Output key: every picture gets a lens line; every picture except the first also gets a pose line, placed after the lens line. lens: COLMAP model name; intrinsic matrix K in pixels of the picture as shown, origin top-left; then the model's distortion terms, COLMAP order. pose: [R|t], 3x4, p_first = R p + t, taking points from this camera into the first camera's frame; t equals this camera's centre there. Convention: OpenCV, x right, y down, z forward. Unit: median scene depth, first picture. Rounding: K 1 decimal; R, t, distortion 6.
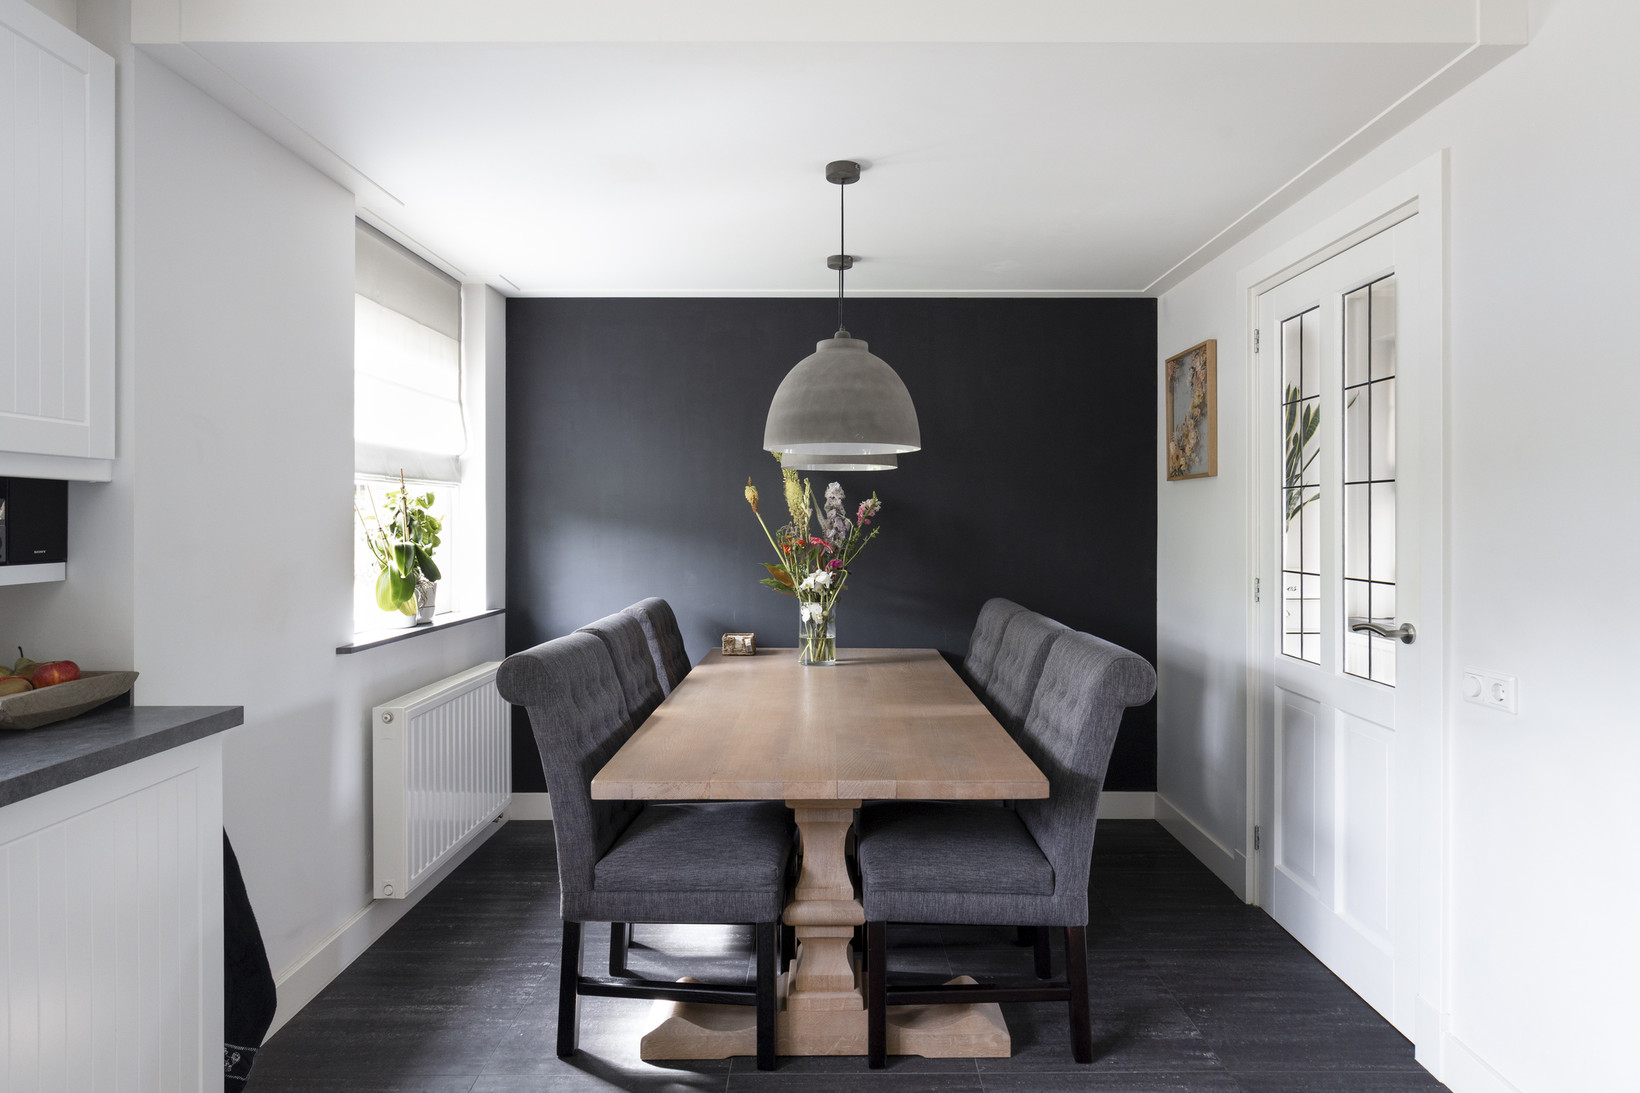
lens RADIAL K [[863.2, 0, 826.4], [0, 863.2, 541.0], [0, 0, 1]] dist [-0.000389, -0.000219]
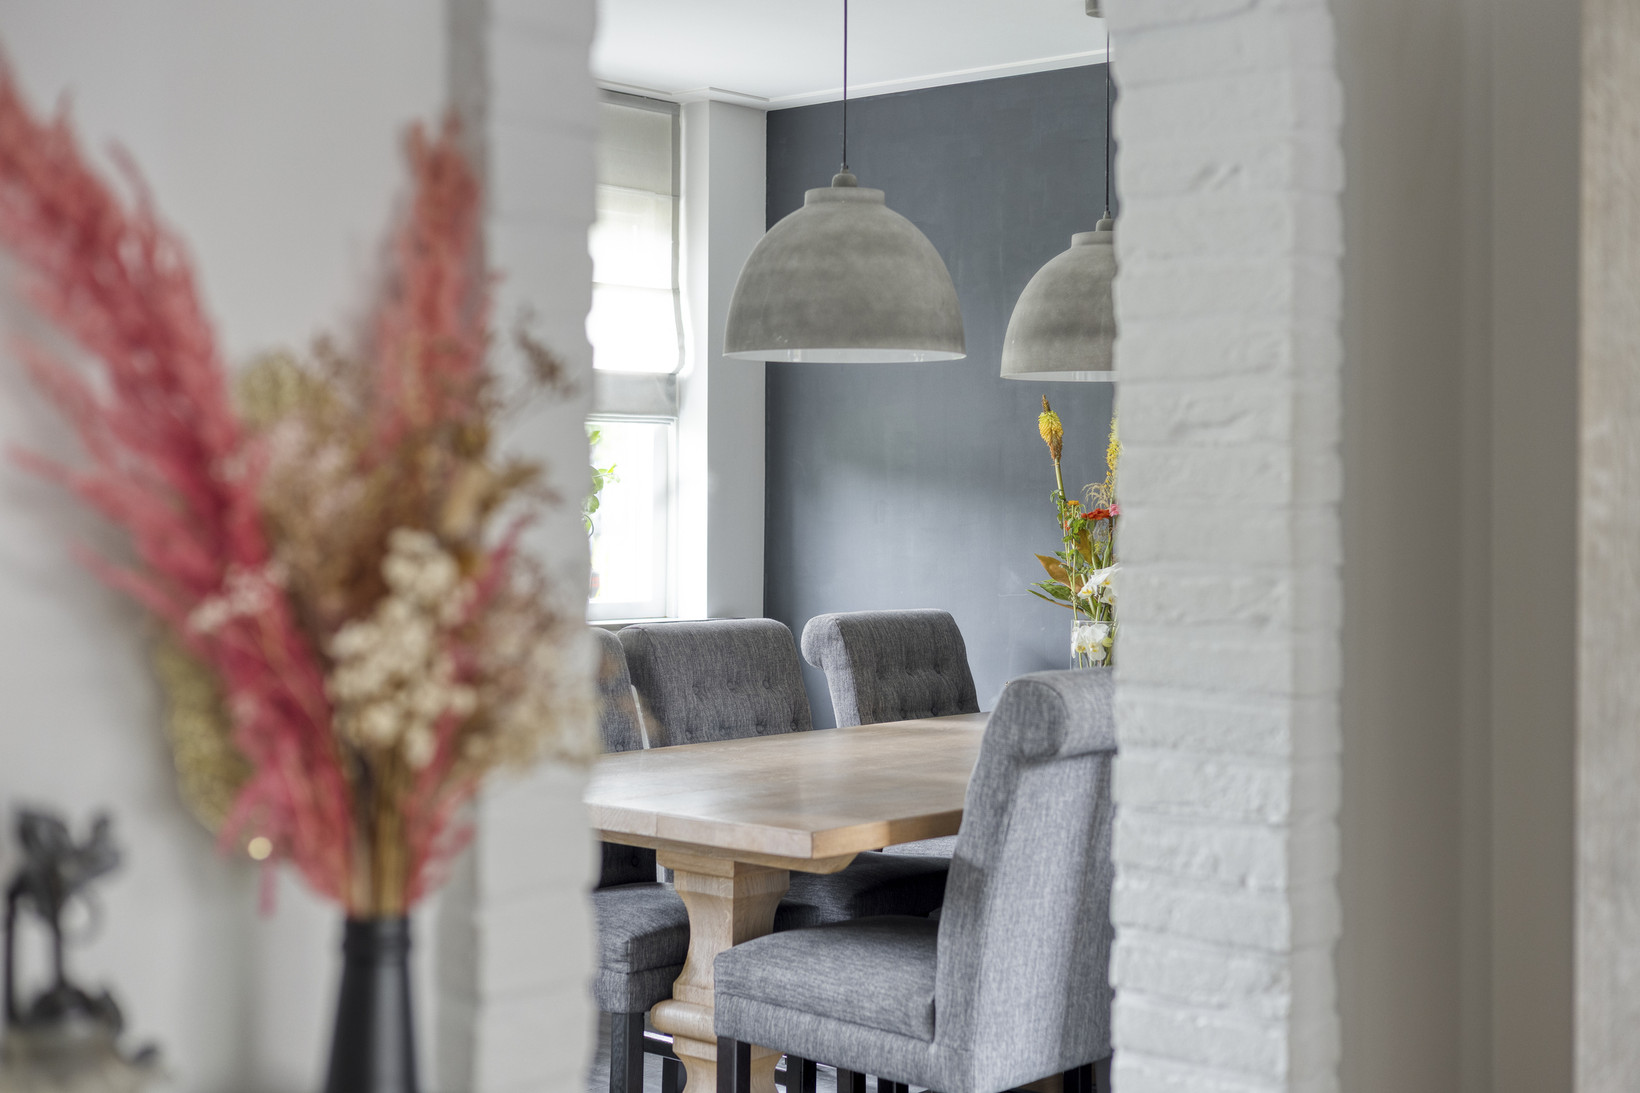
lens RADIAL K [[2331.0, 0, 820.0], [0, 2331.0, 535.9], [0, 0, 1]] dist [0.006503, 0.000000]
pose [[0.745751, 0.012244, -0.666112, 1.349885], [-0.017976, 0.999837, -0.001747, 0.036563], [0.665982, 0.013277, 0.745850, -0.357187]]
